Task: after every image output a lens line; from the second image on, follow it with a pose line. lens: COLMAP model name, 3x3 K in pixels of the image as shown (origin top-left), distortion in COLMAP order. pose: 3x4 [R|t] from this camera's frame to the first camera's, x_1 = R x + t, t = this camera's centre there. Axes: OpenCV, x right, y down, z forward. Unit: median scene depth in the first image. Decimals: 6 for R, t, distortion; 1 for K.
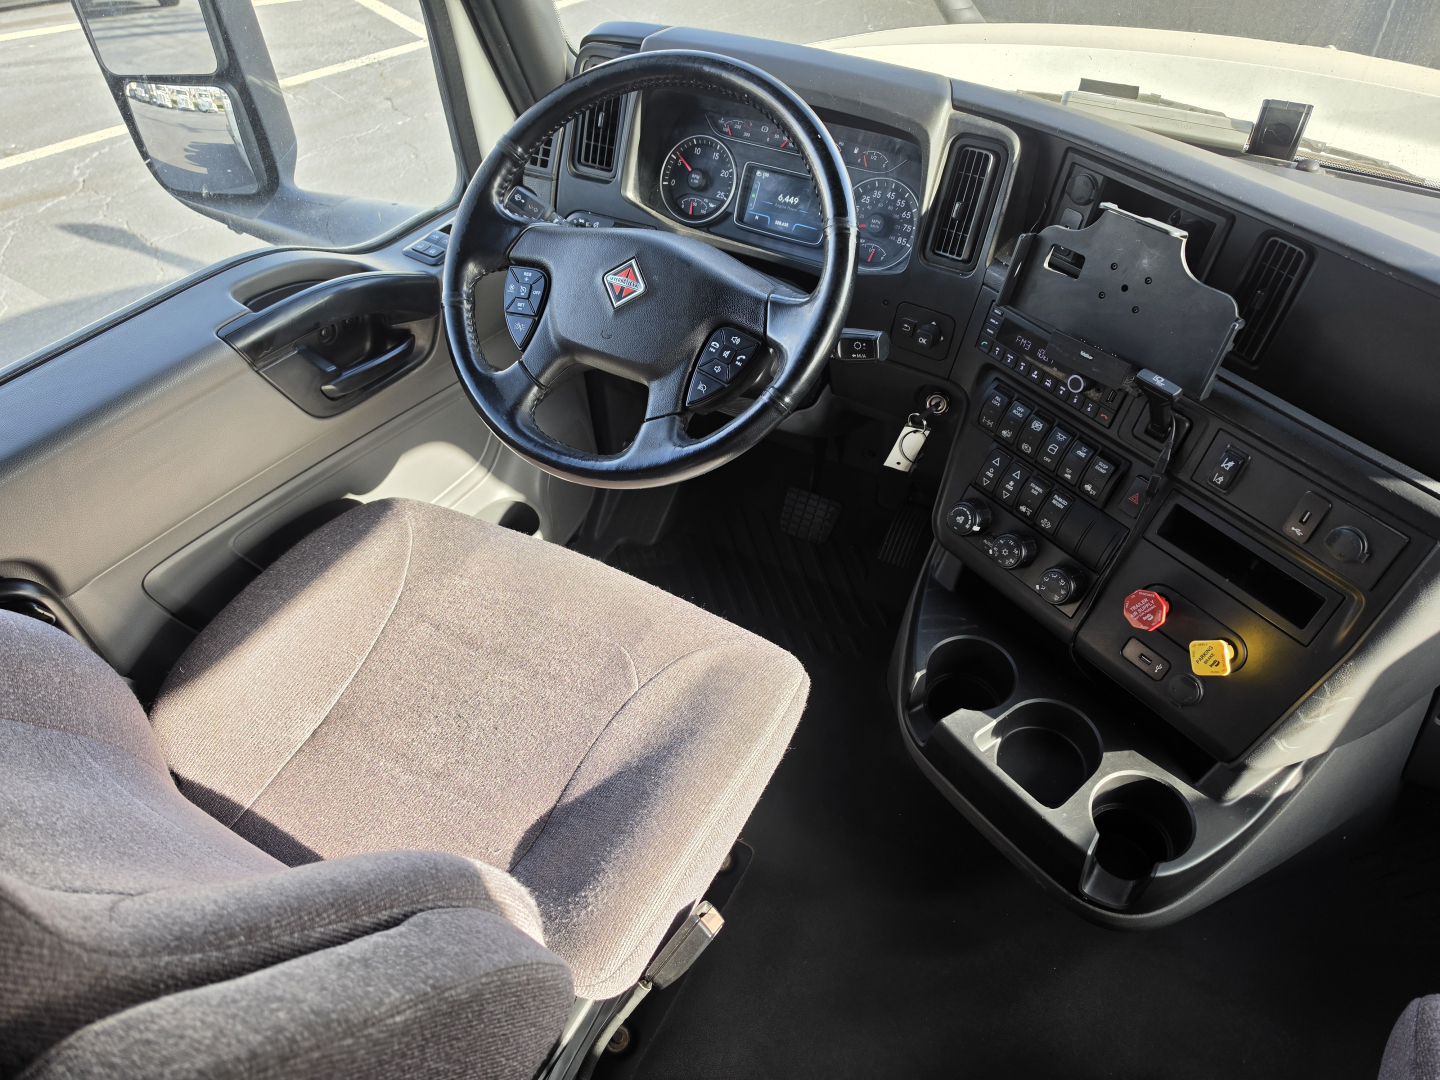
lens RADIAL K [[1004.1, 0, 714.6], [0, 1004.1, 544.4], [0, 0, 1]] dist [0.008720, -0.022036]
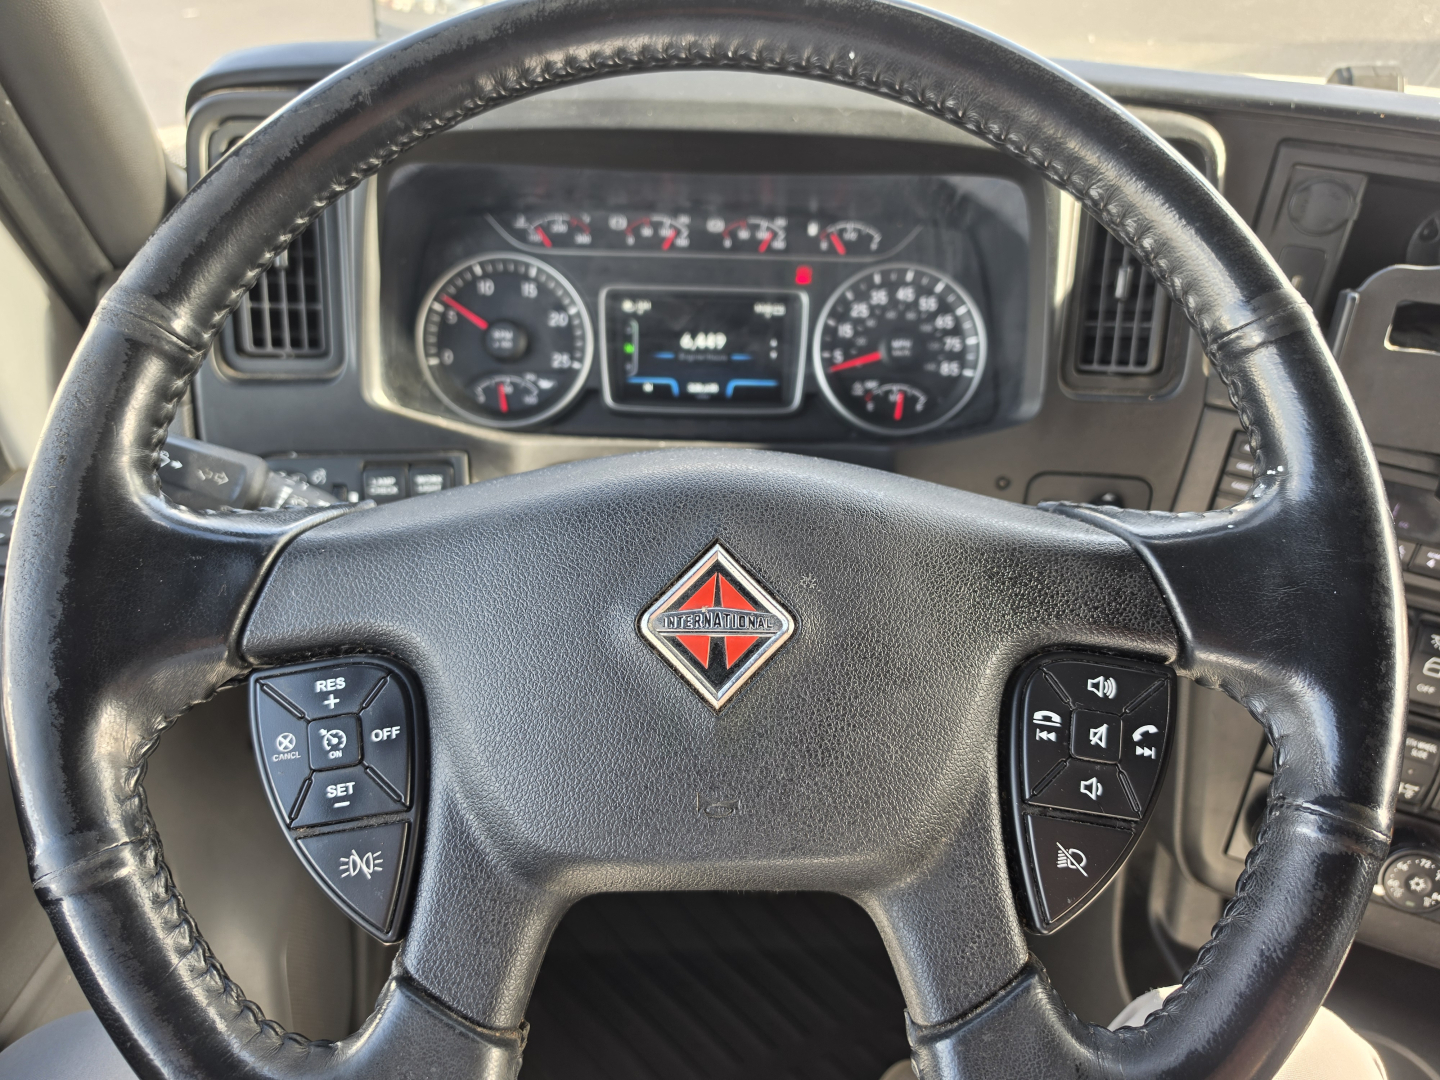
lens RADIAL K [[1004.1, 0, 717.5], [0, 1004.1, 548.9], [0, 0, 1]] dist [0.008720, -0.022036]
pose [[0.868088, -0.270545, 0.416208, -0.163573], [0.326177, 0.942903, -0.067402, -0.203715], [-0.374208, 0.194269, 0.906768, 0.544861]]
